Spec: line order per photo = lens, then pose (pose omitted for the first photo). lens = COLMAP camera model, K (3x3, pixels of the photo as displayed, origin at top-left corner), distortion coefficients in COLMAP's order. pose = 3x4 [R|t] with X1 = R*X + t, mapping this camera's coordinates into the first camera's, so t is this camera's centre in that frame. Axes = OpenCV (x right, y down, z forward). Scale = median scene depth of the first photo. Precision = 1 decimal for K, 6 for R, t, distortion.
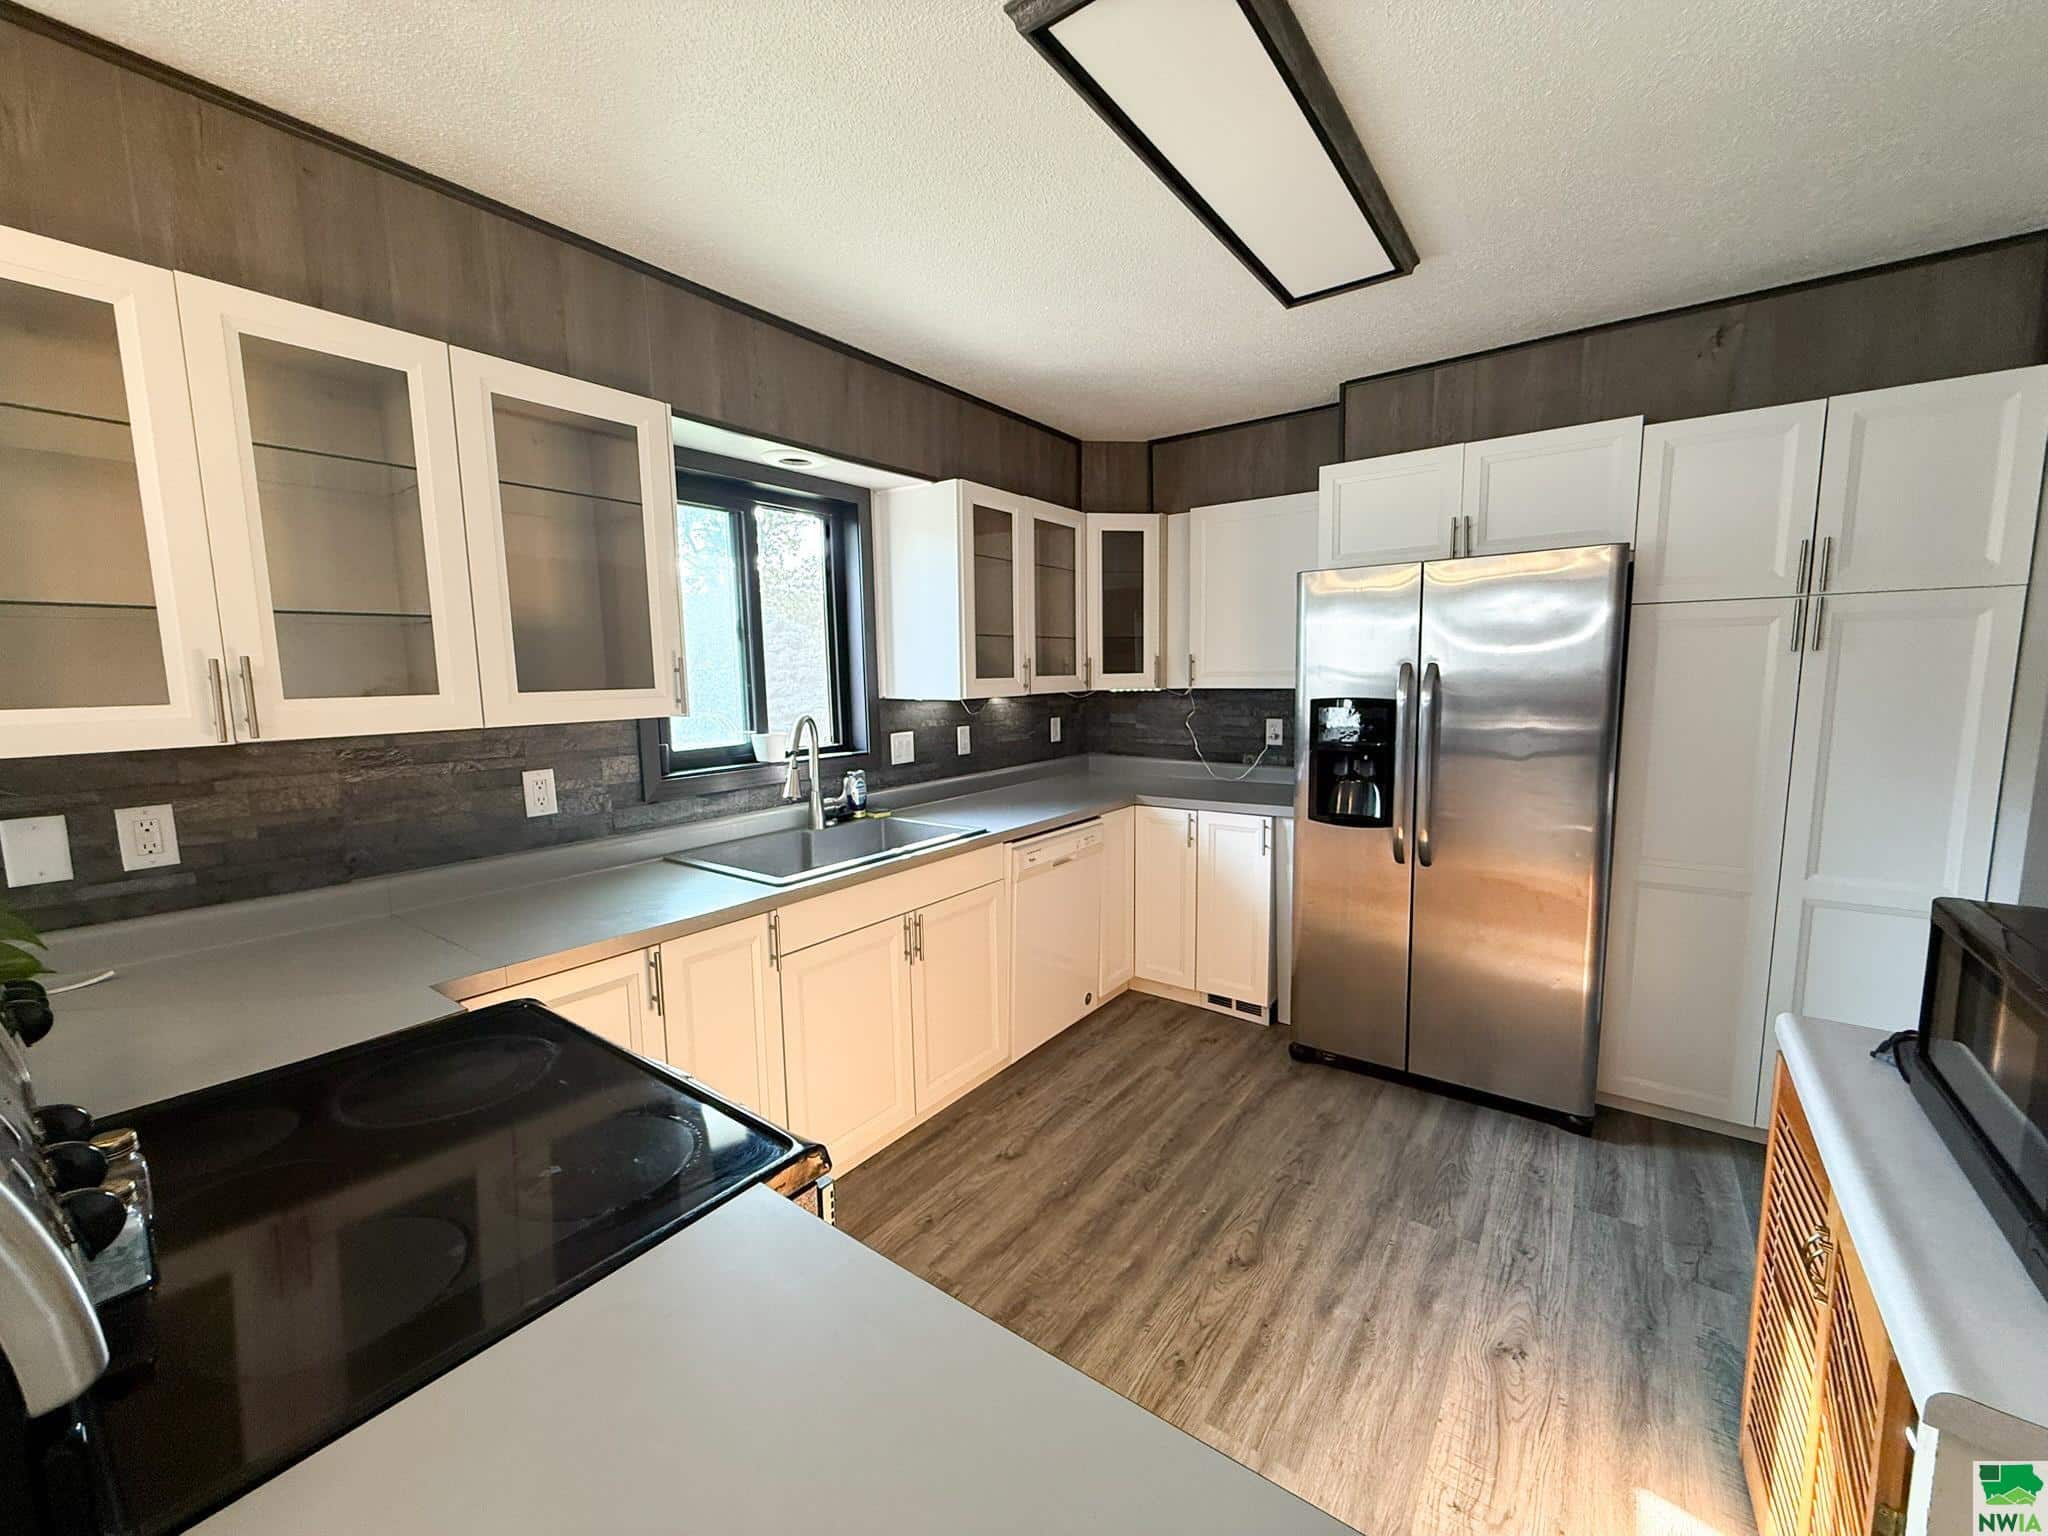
lens RADIAL K [[814.0, 0, 1014.0], [0, 814.0, 769.2], [0, 0, 1]] dist [0.000818, 0.000147]
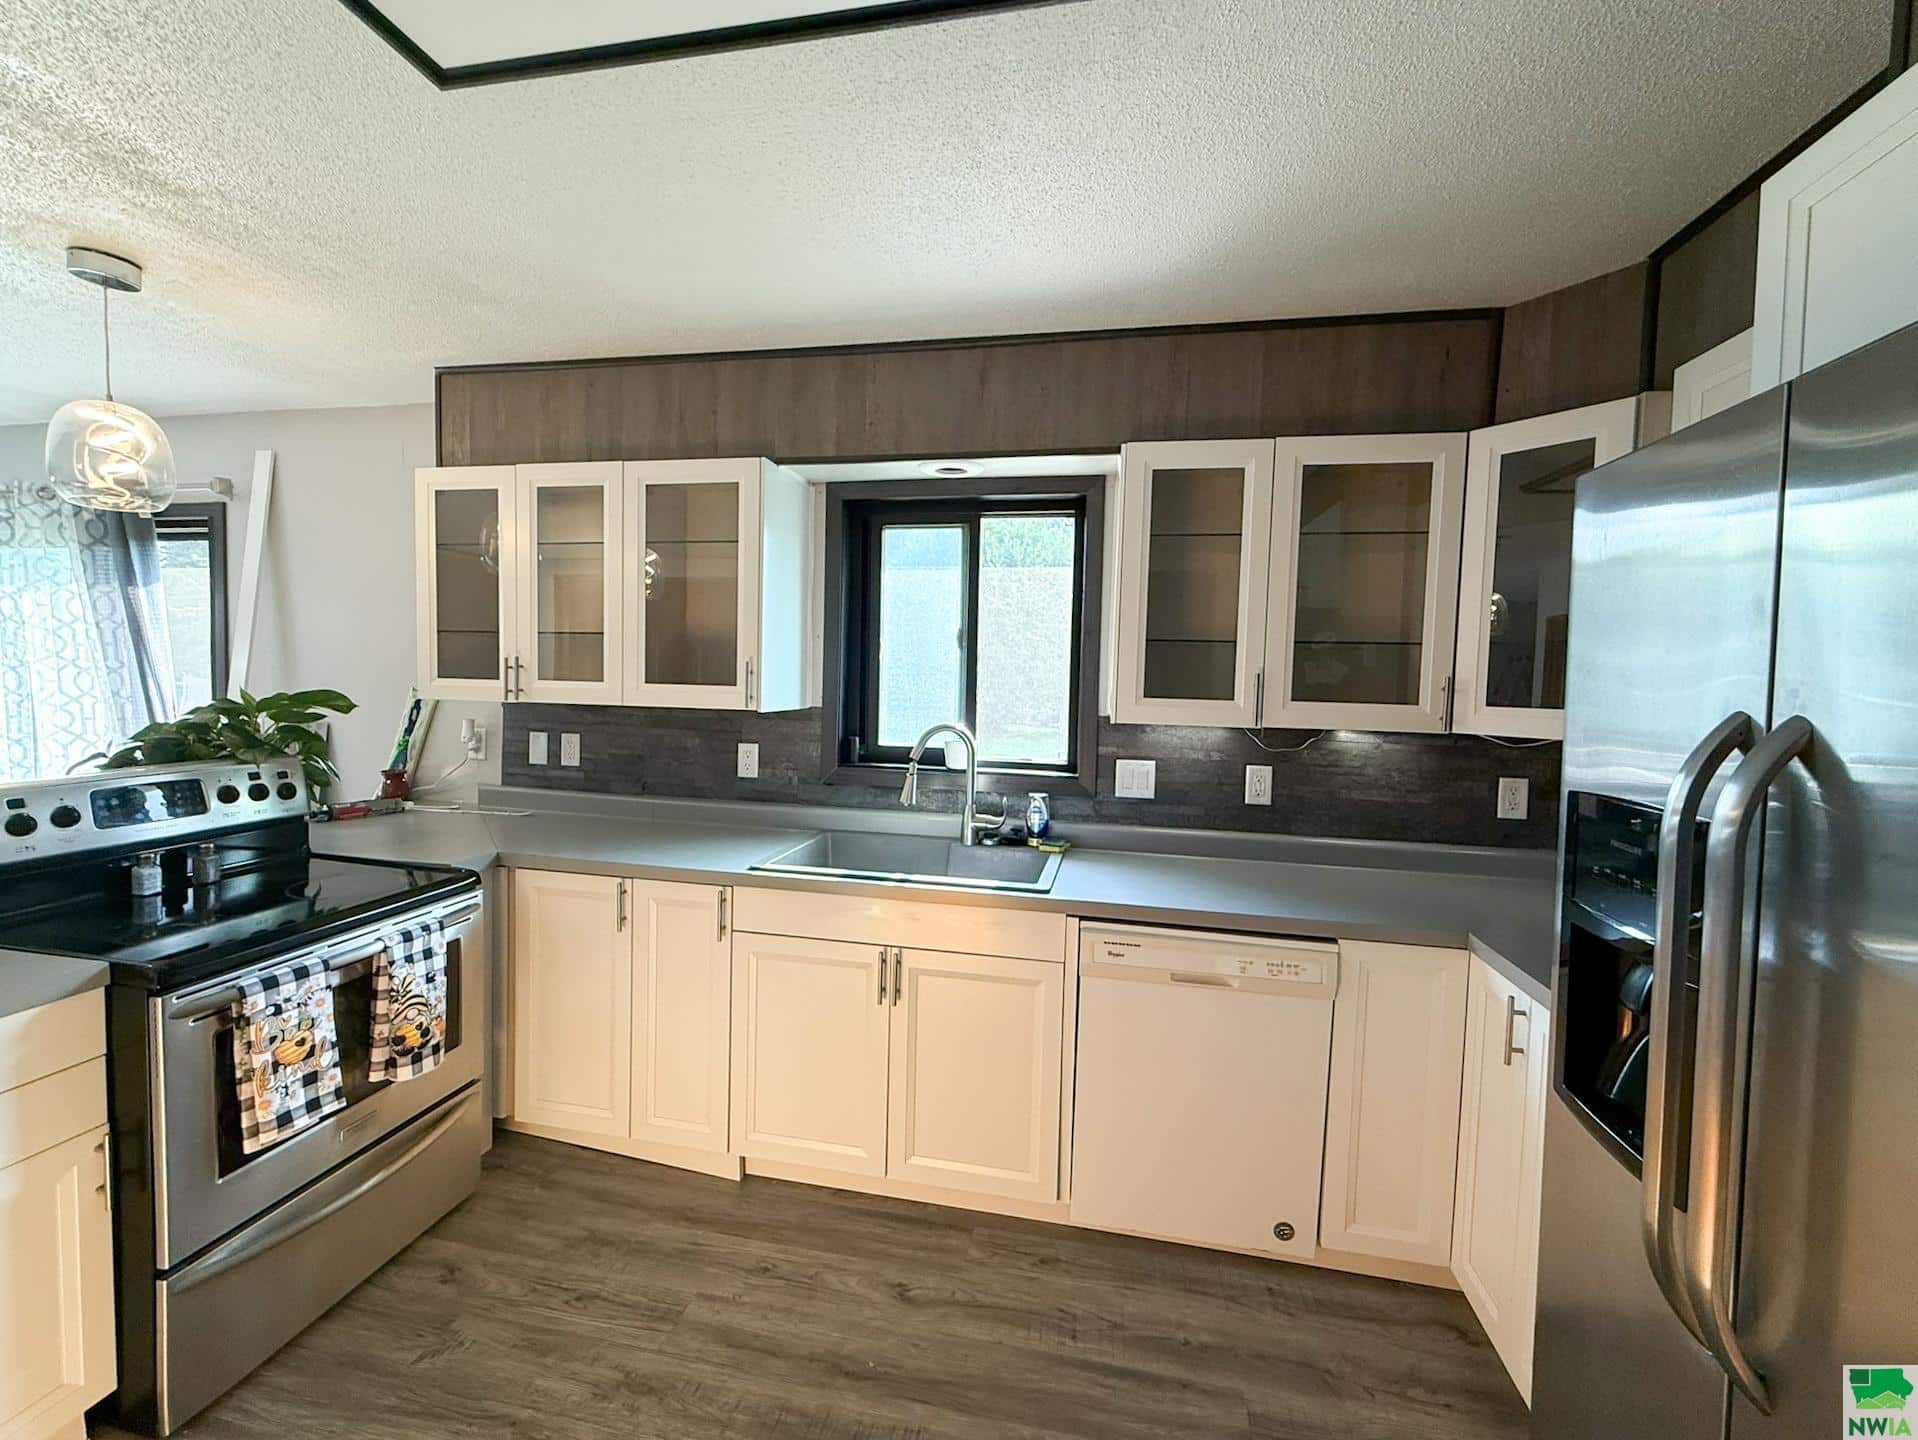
lens RADIAL K [[814.1, 0, 959.0], [0, 814.1, 720.0], [0, 0, 1]] dist [-0.002372, -0.000048]
pose [[0.421728, 0.075453, -0.903578, 0.606761], [-0.142639, 0.989644, 0.016066, -0.084725], [0.895433, 0.122110, 0.428123, 0.566866]]
